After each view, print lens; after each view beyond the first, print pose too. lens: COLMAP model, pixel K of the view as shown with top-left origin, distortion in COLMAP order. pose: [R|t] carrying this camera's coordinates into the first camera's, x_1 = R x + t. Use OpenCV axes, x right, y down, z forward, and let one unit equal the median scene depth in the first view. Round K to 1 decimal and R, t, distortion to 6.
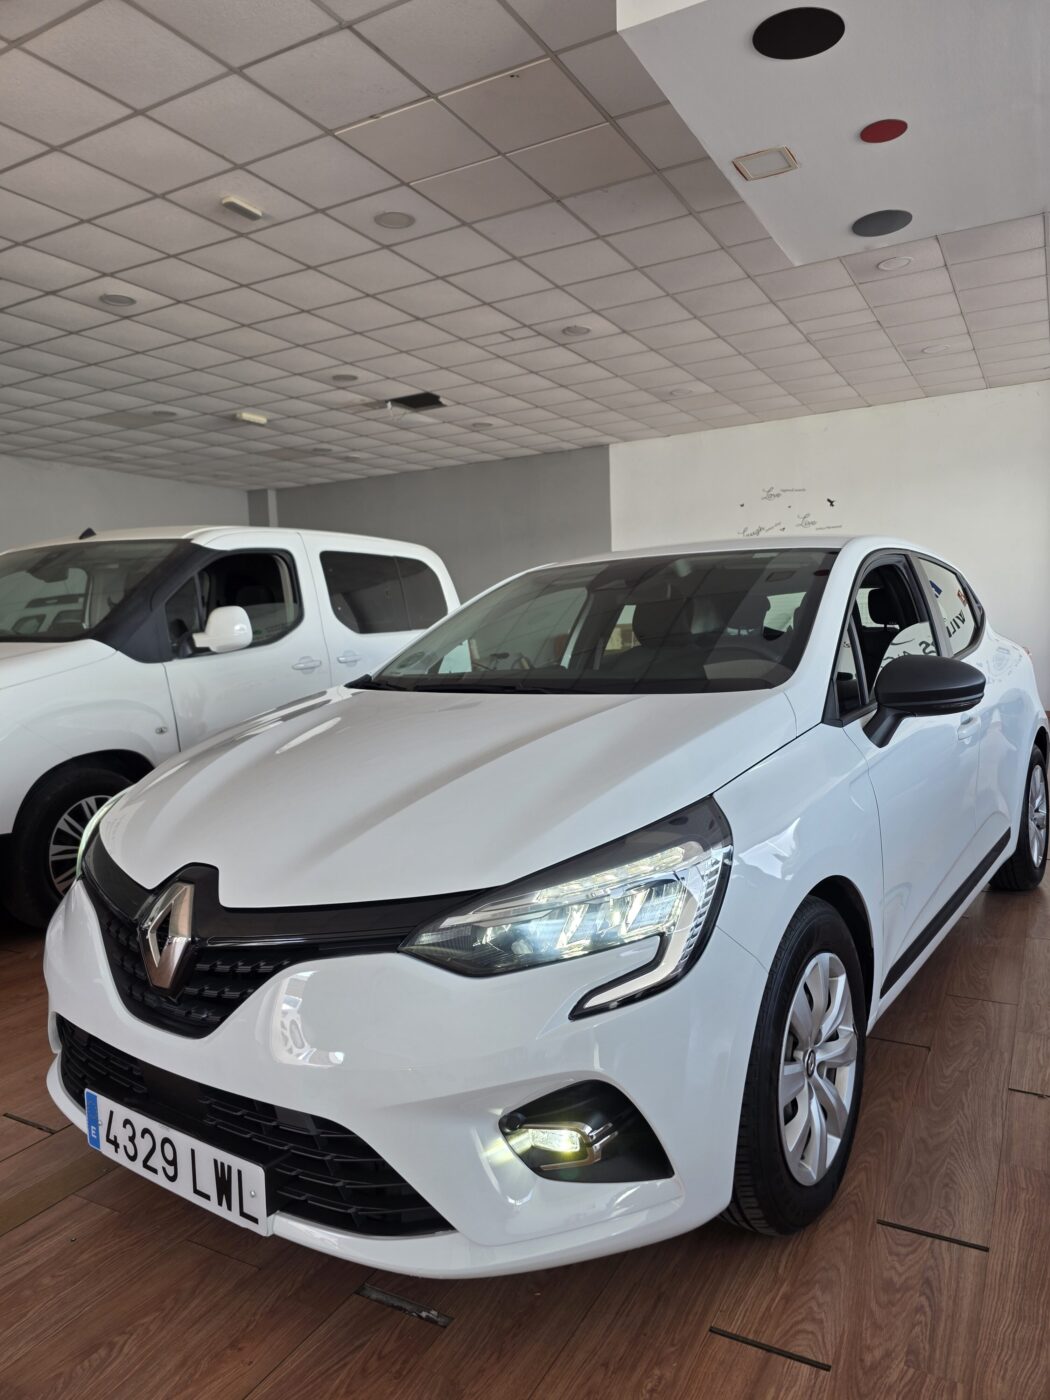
lens RADIAL K [[951.2, 0, 531.9], [0, 951.2, 686.8], [0, 0, 1]] dist [0.067674, -0.060615]
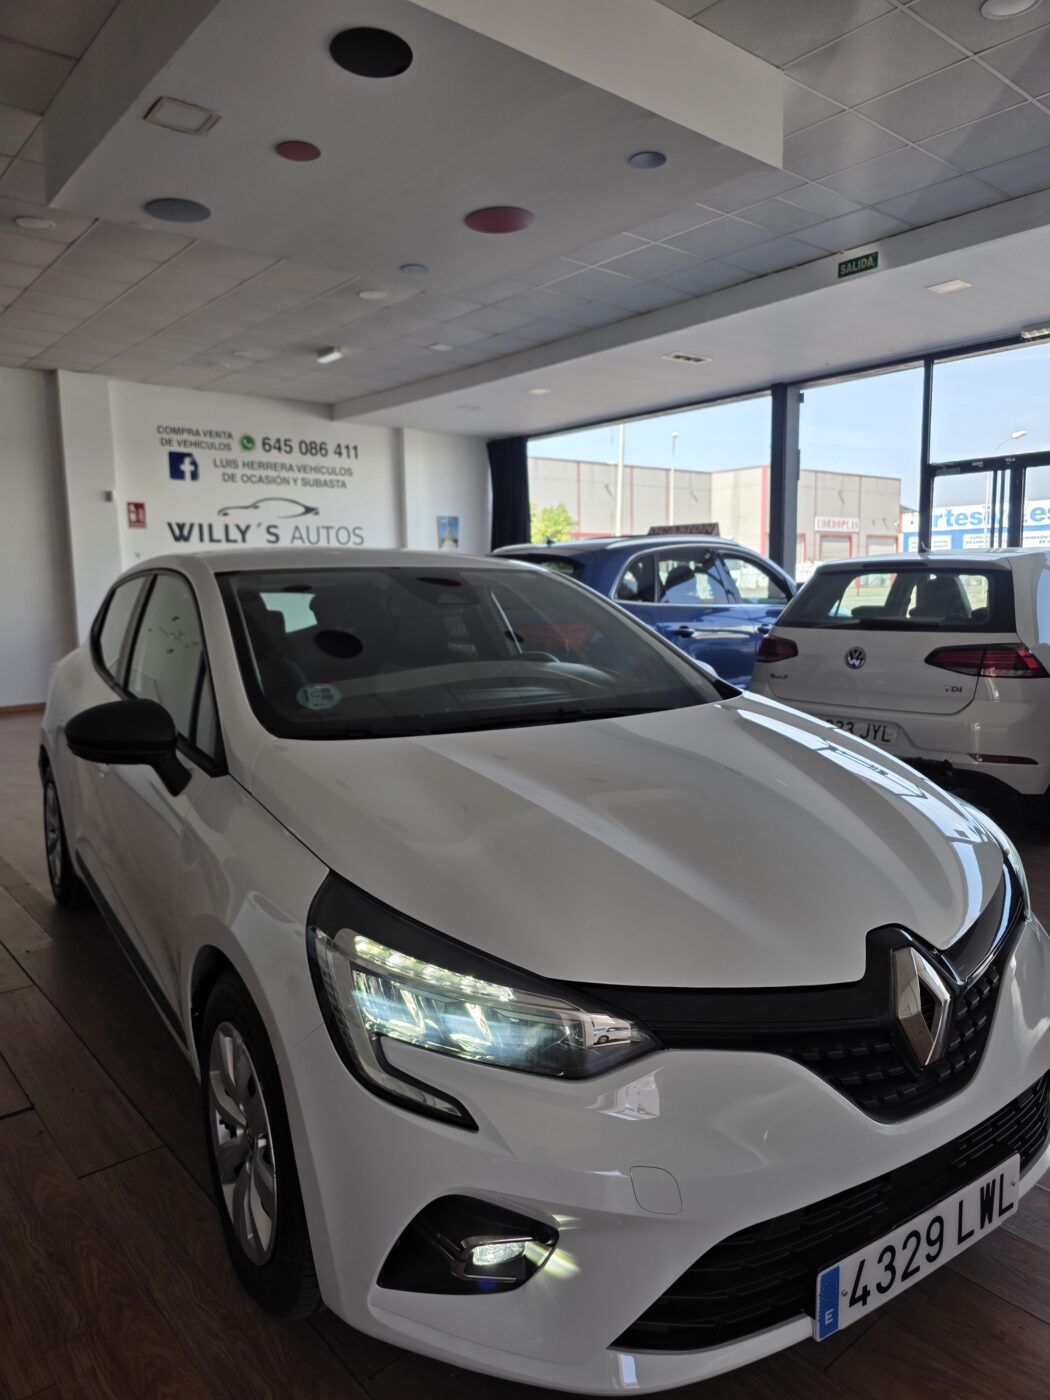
lens RADIAL K [[953.9, 0, 525.0], [0, 953.9, 700.0], [0, 0, 1]] dist [0.046883, -0.039883]
pose [[0.361113, -0.078116, 0.929244, -0.971427], [0.050636, 0.996658, 0.064105, -0.079248], [-0.931146, 0.023905, 0.363862, 0.734048]]
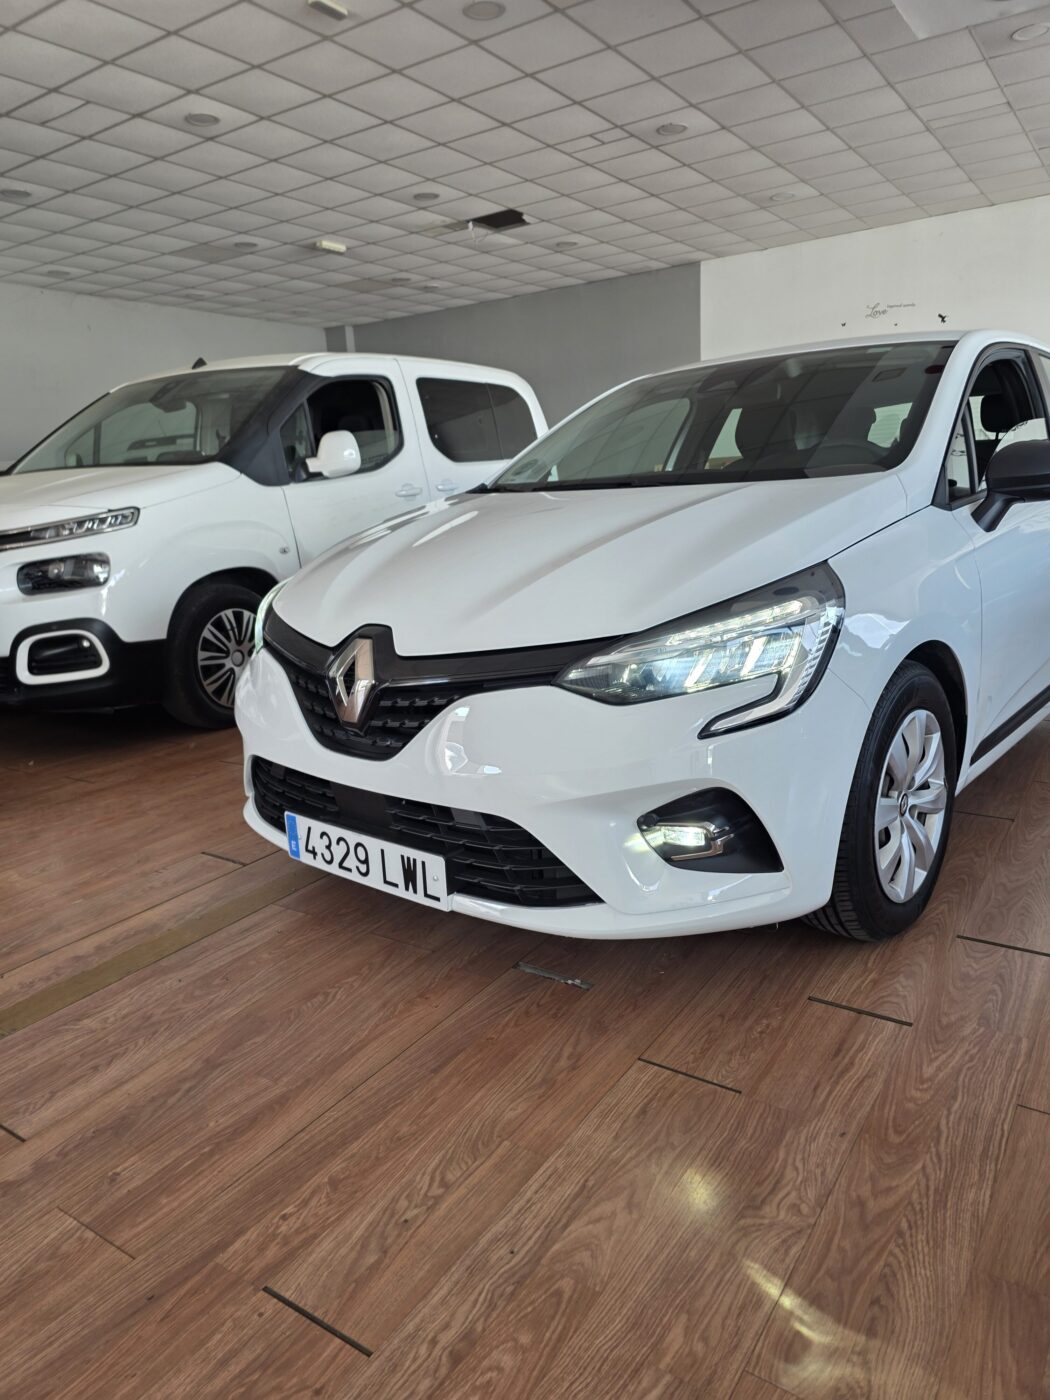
lens RADIAL K [[956.5, 0, 520.2], [0, 956.5, 687.2], [0, 0, 1]] dist [0.068013, -0.057748]
pose [[0.995719, 0.003182, -0.092378, -0.044550], [0.011321, 0.987684, 0.156050, 0.059997], [0.091737, -0.156428, 0.983420, -0.110297]]
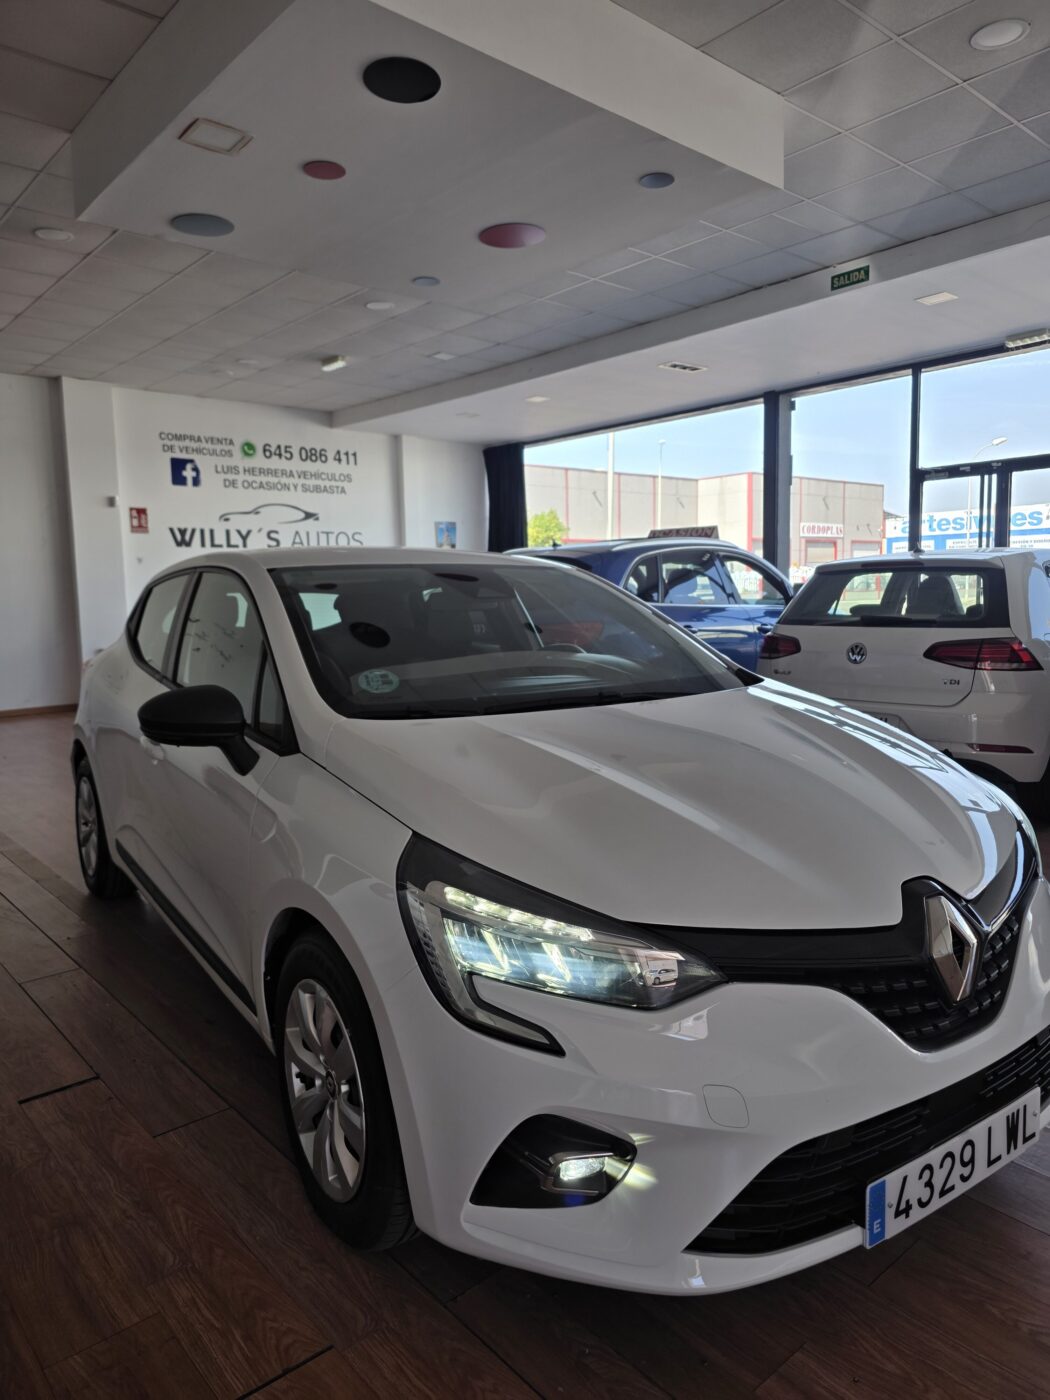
lens RADIAL K [[951.2, 0, 531.9], [0, 951.2, 686.8], [0, 0, 1]] dist [0.067674, -0.060615]
pose [[0.341892, -0.061645, 0.937715, -1.063076], [0.055165, 0.997442, 0.045458, -0.063254], [-0.938119, 0.036187, 0.344418, 0.766959]]
